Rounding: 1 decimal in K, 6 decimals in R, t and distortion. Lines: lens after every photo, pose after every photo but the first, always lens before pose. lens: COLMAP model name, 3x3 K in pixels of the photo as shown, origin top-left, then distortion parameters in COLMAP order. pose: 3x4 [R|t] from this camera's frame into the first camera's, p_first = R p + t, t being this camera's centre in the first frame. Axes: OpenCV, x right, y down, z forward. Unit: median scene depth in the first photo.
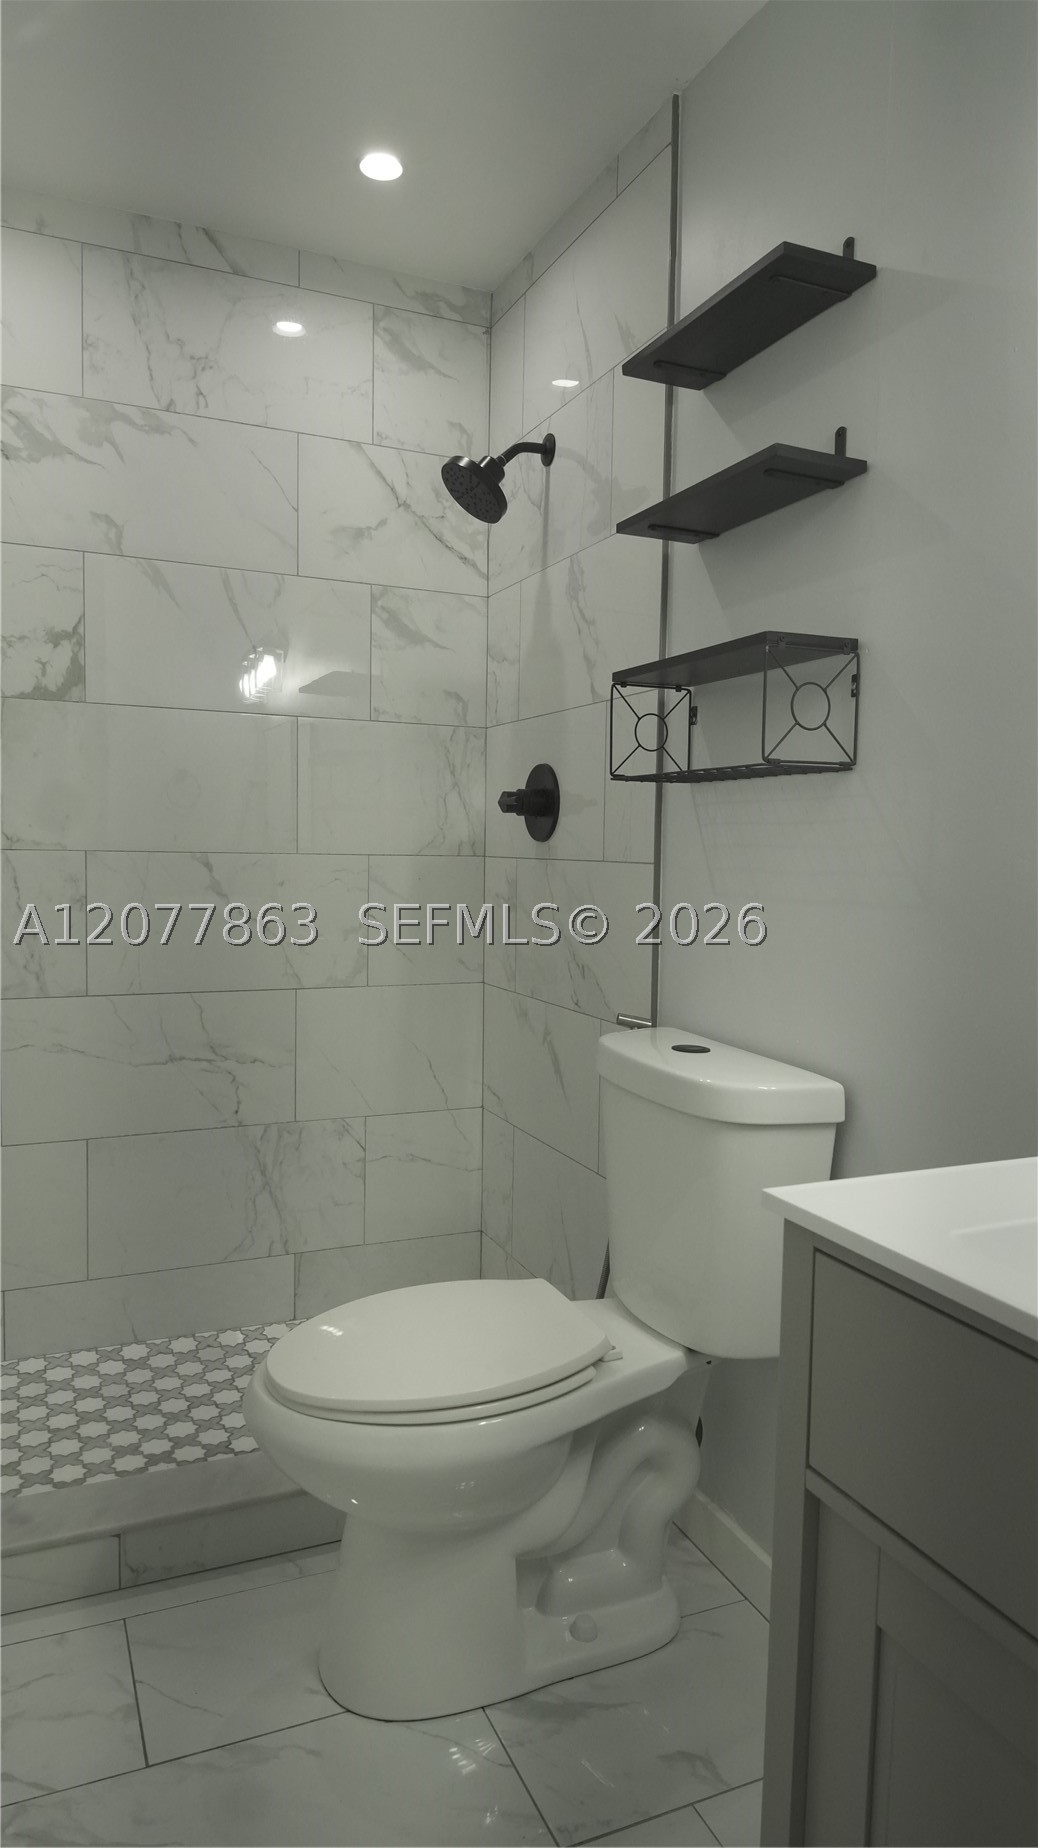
lens RADIAL K [[1159.8, 0, 509.6], [0, 1159.8, 921.5], [0, 0, 1]] dist [0.032993, -0.047638]
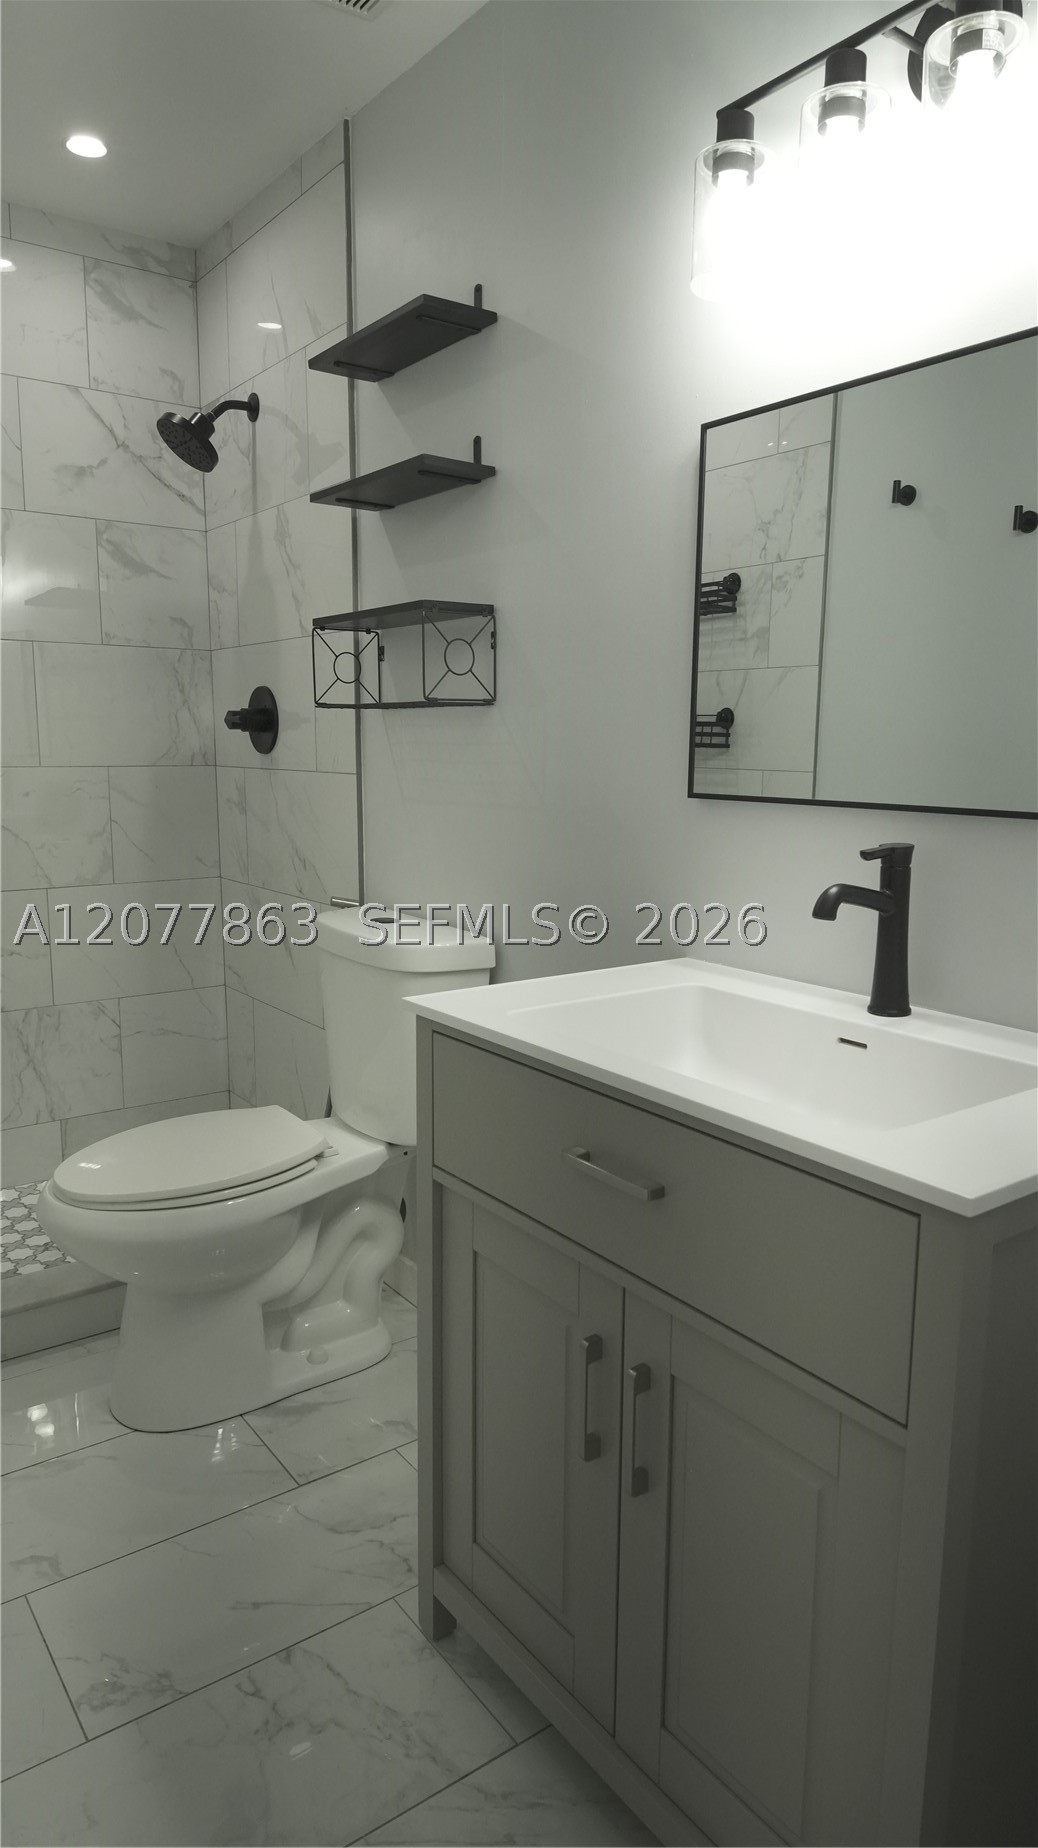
lens RADIAL K [[1159.8, 0, 520.0], [0, 1159.8, 933.5], [0, 0, 1]] dist [0.032993, -0.047638]
pose [[0.974729, -0.045669, 0.218672, 0.017243], [0.023392, 0.994365, 0.103401, -0.005344], [-0.222162, -0.095672, 0.970304, -0.254453]]
